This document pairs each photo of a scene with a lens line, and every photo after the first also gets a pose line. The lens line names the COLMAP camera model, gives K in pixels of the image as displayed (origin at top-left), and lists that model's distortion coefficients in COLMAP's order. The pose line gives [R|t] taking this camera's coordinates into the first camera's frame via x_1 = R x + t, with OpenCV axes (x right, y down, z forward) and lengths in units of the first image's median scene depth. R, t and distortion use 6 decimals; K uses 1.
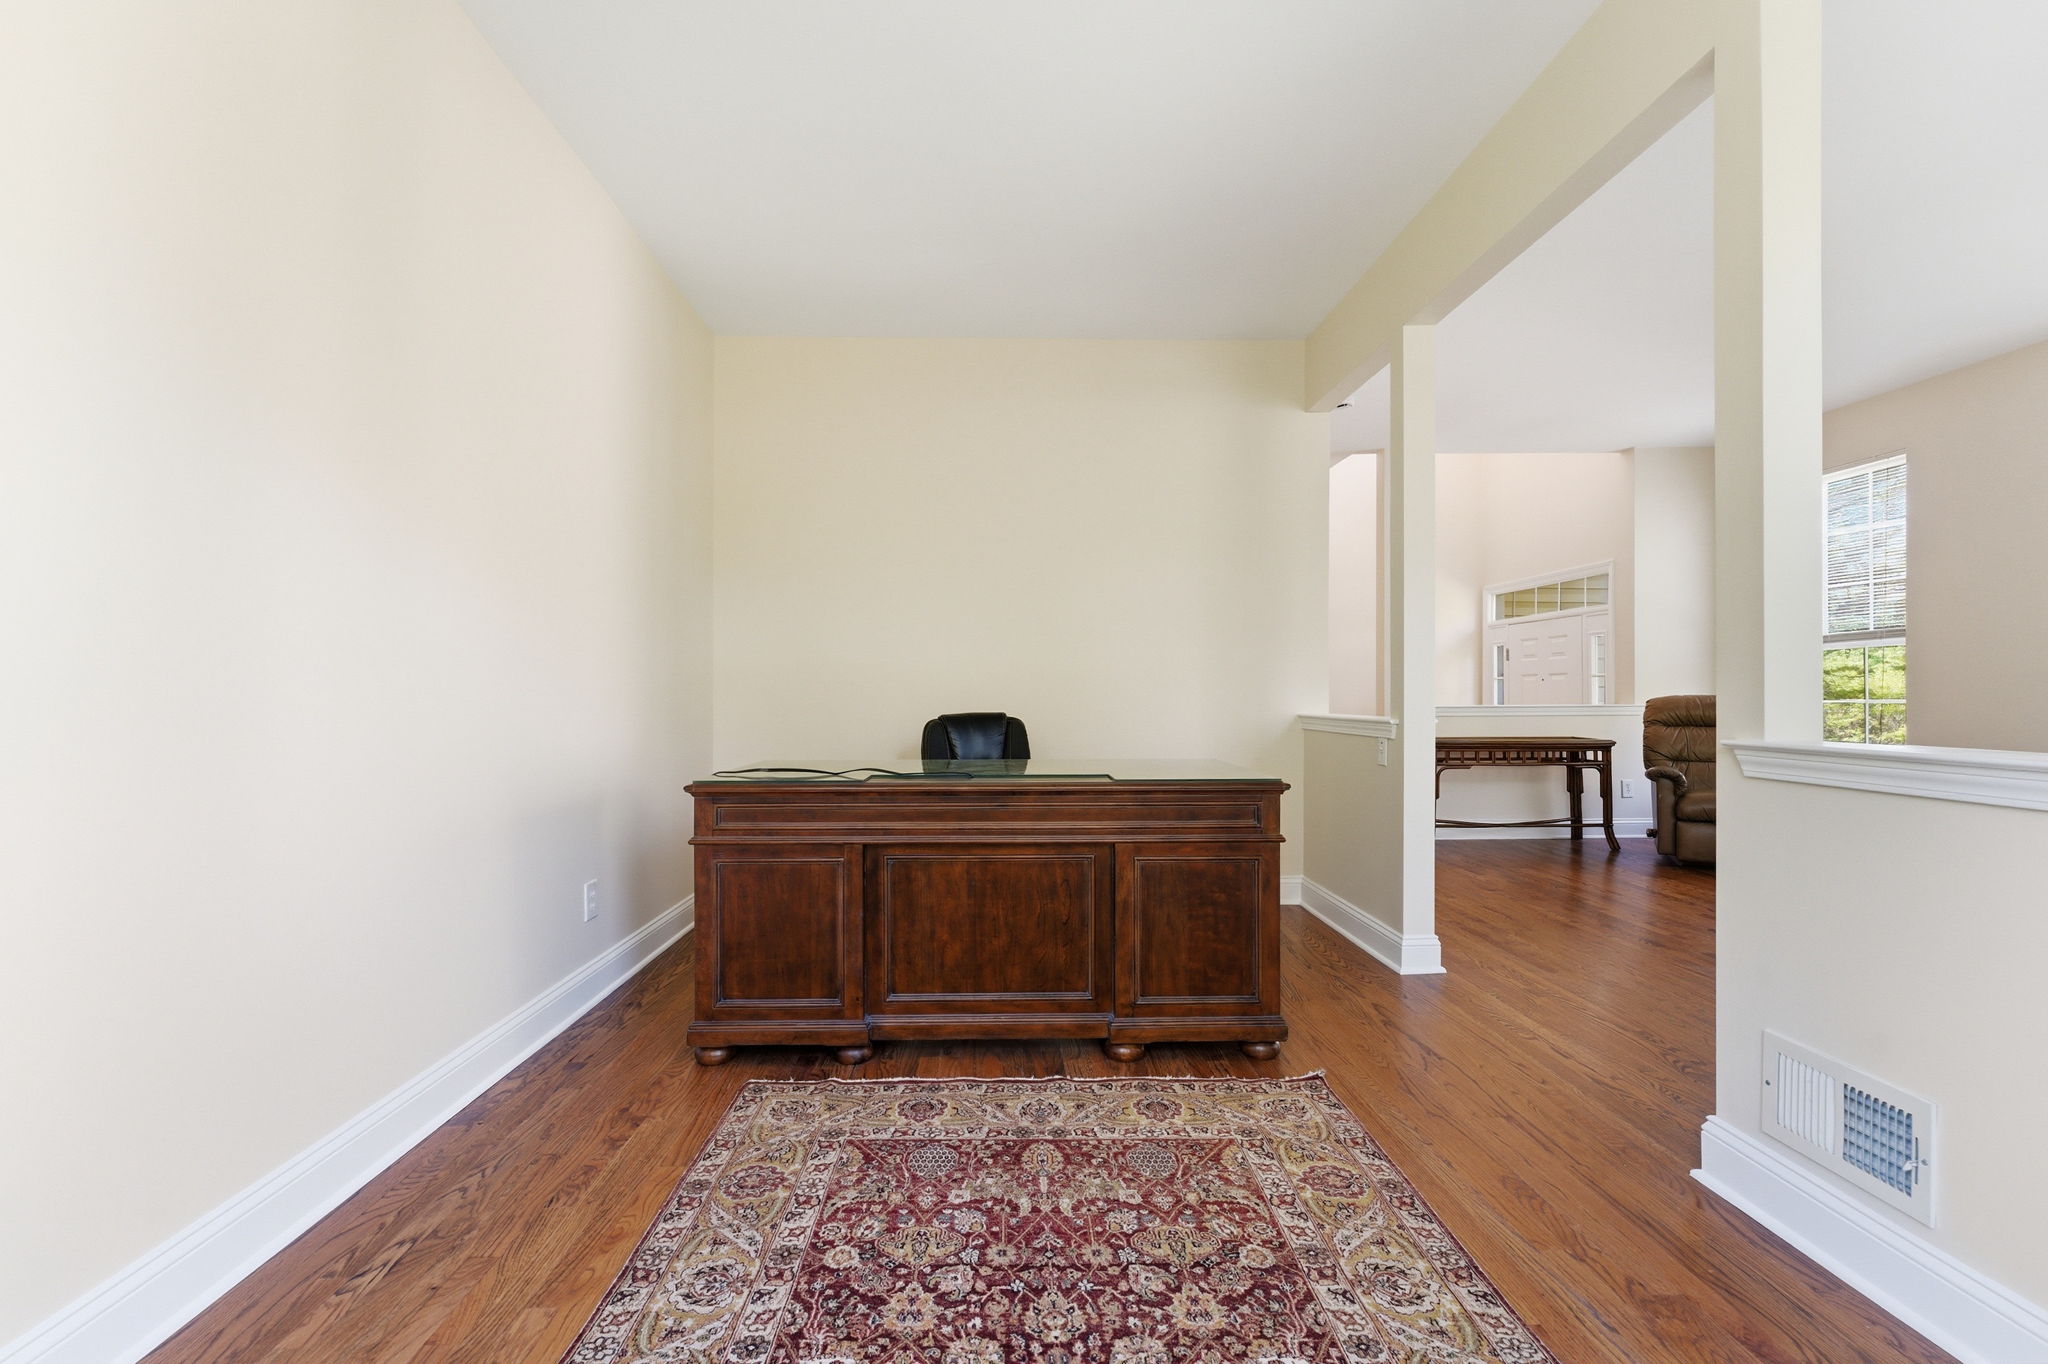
lens RADIAL K [[843.3, 0, 1015.4], [0, 843.3, 686.7], [0, 0, 1]] dist [0.002699, 0.000082]
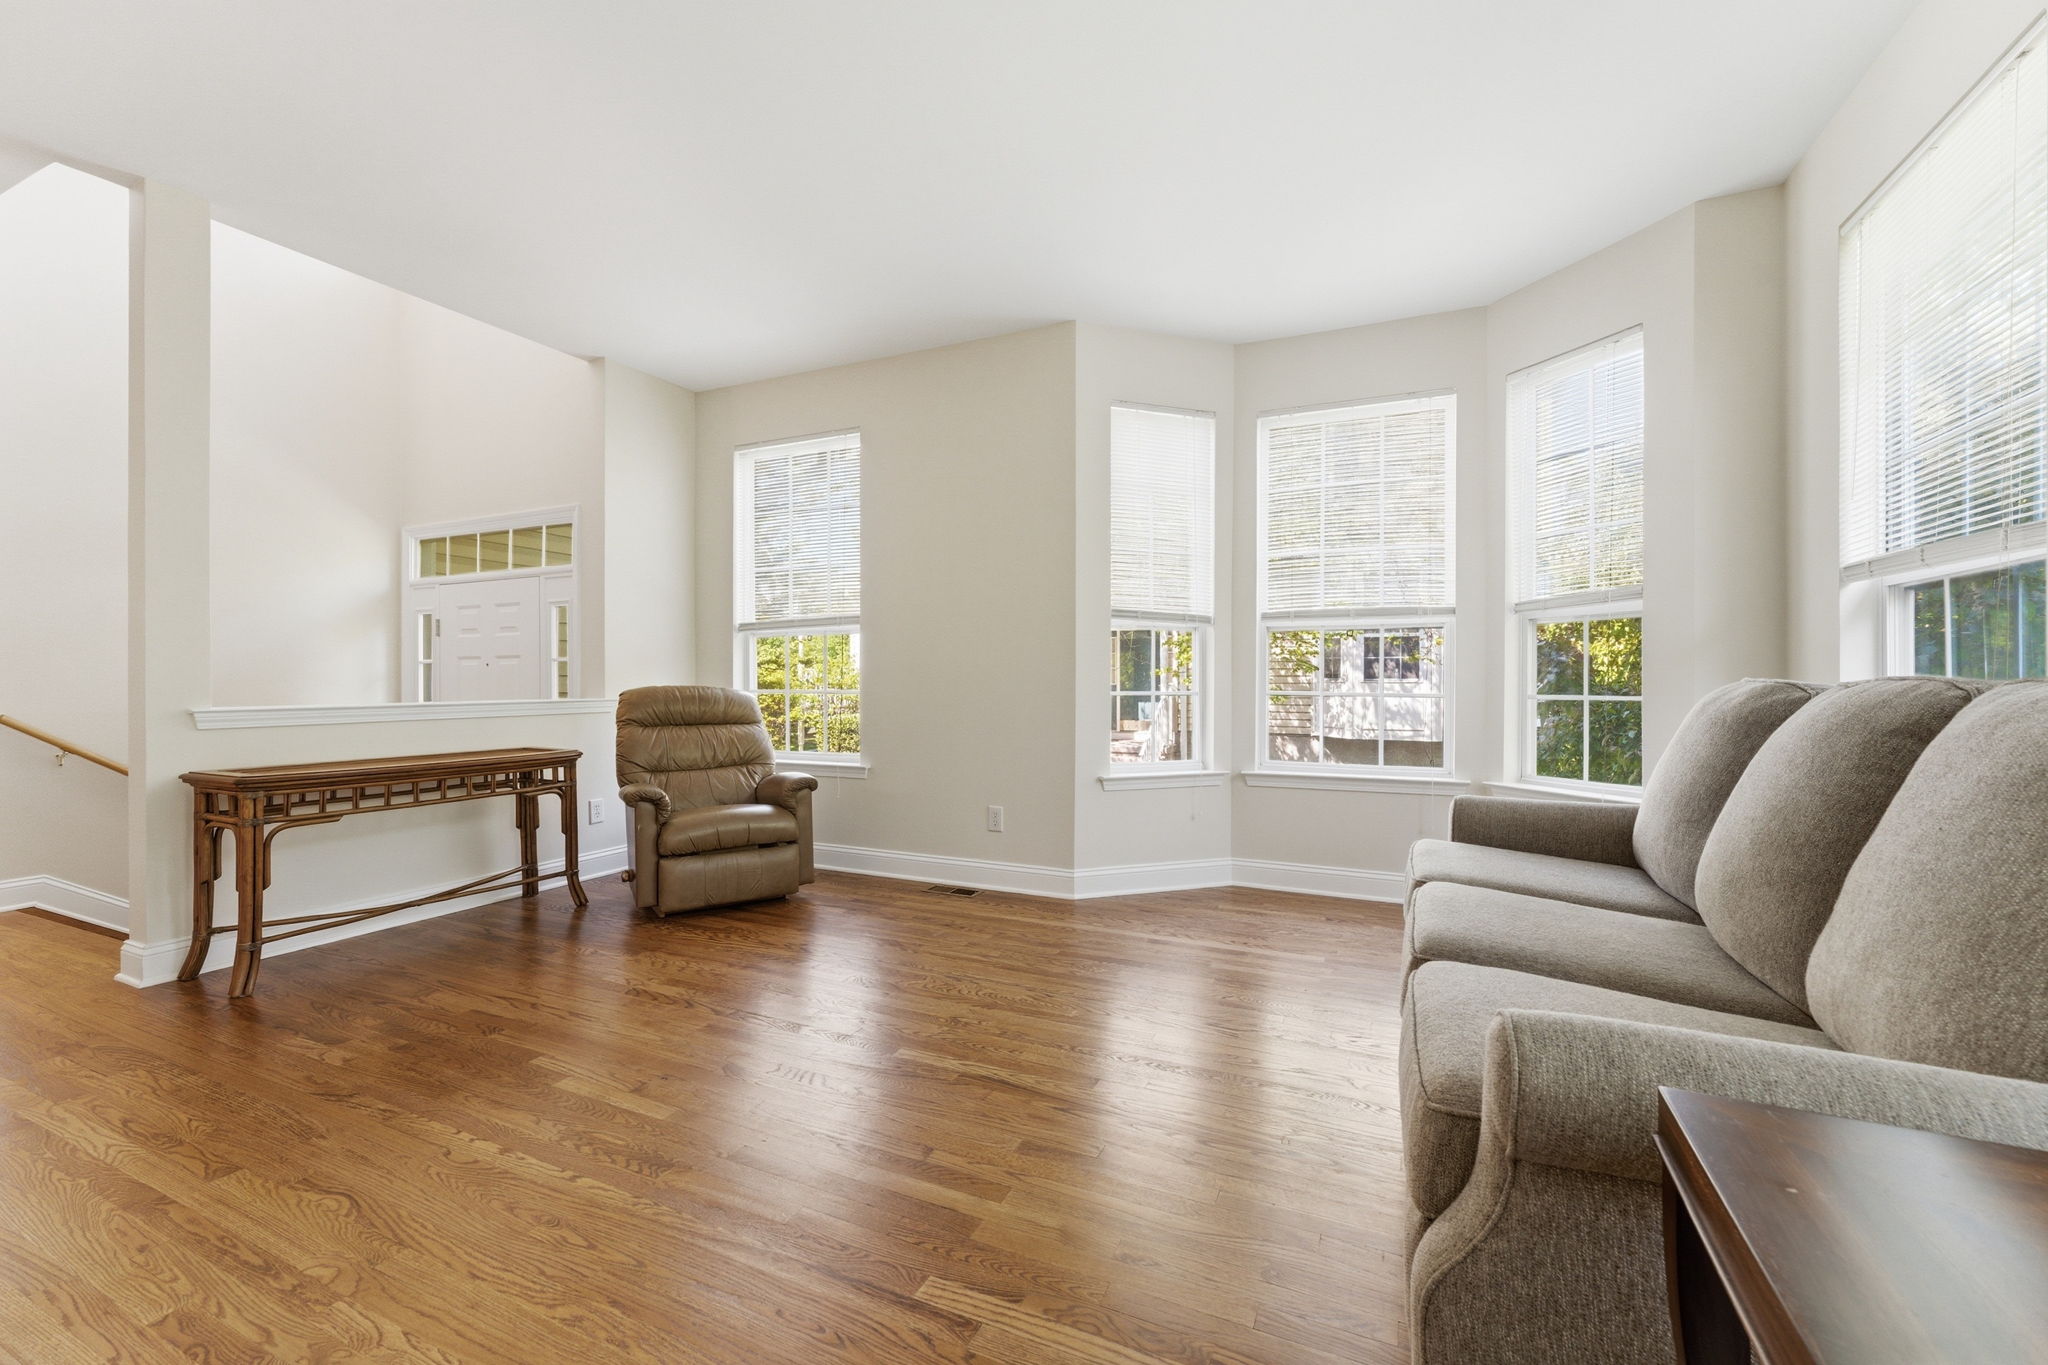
lens RADIAL K [[843.3, 0, 1015.4], [0, 843.3, 687.2], [0, 0, 1]] dist [0.002699, 0.000082]
pose [[0.459093, -0.005278, 0.888372, 0.277589], [-0.004751, 0.999953, 0.008396, 0.003283], [-0.888375, -0.008075, 0.459047, 0.392827]]
